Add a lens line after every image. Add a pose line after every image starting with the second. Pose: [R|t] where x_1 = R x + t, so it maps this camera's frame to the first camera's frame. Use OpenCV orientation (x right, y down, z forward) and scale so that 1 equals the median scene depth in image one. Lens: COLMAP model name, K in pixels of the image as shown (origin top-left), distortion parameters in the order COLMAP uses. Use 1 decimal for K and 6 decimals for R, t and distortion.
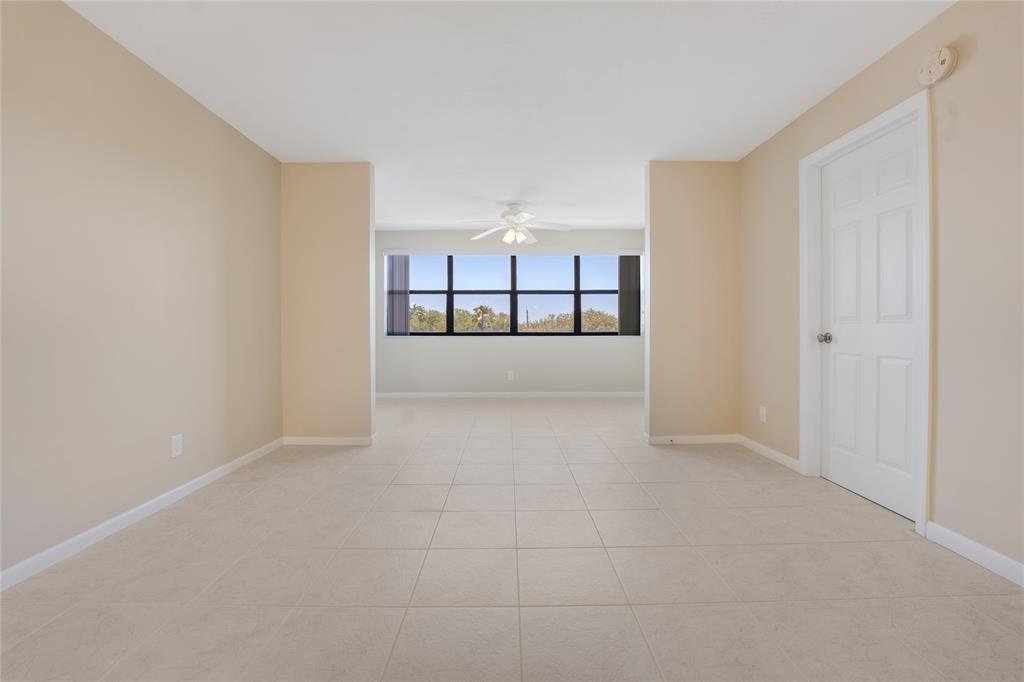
lens RADIAL K [[429.7, 0, 507.2], [0, 429.7, 333.3], [0, 0, 1]] dist [0.000492, -0.000320]
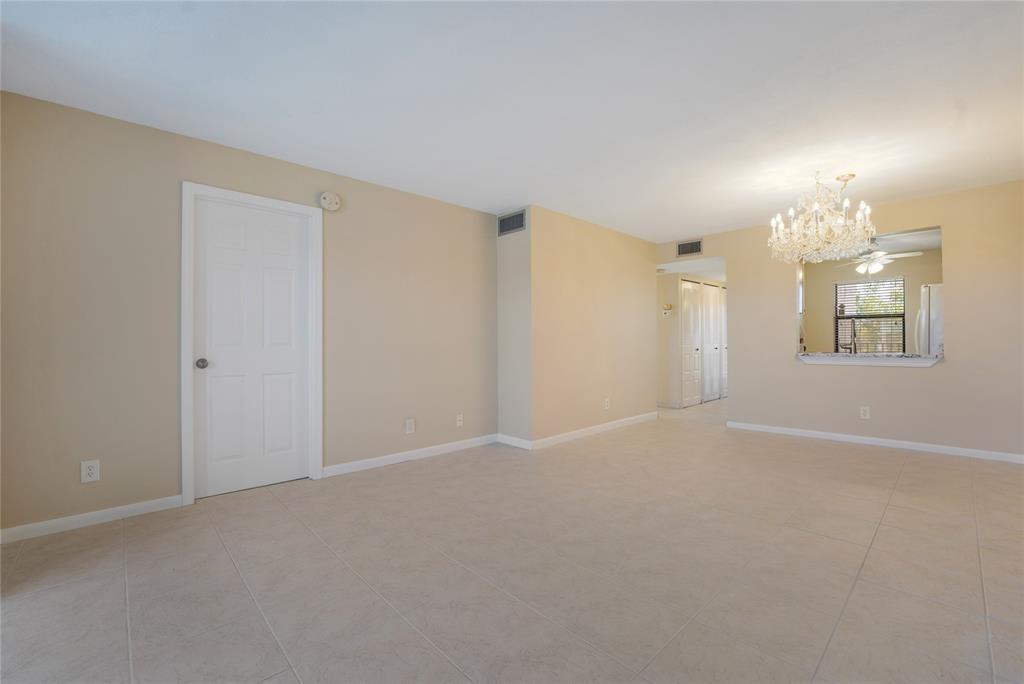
lens RADIAL K [[421.6, 0, 510.7], [0, 421.6, 345.9], [0, 0, 1]] dist [-0.043150, -0.000386]
pose [[-0.686344, 0.011257, 0.727190, -0.426586], [0.023258, 0.999709, 0.006475, -0.017509], [-0.726905, 0.021357, -0.686406, 0.967635]]
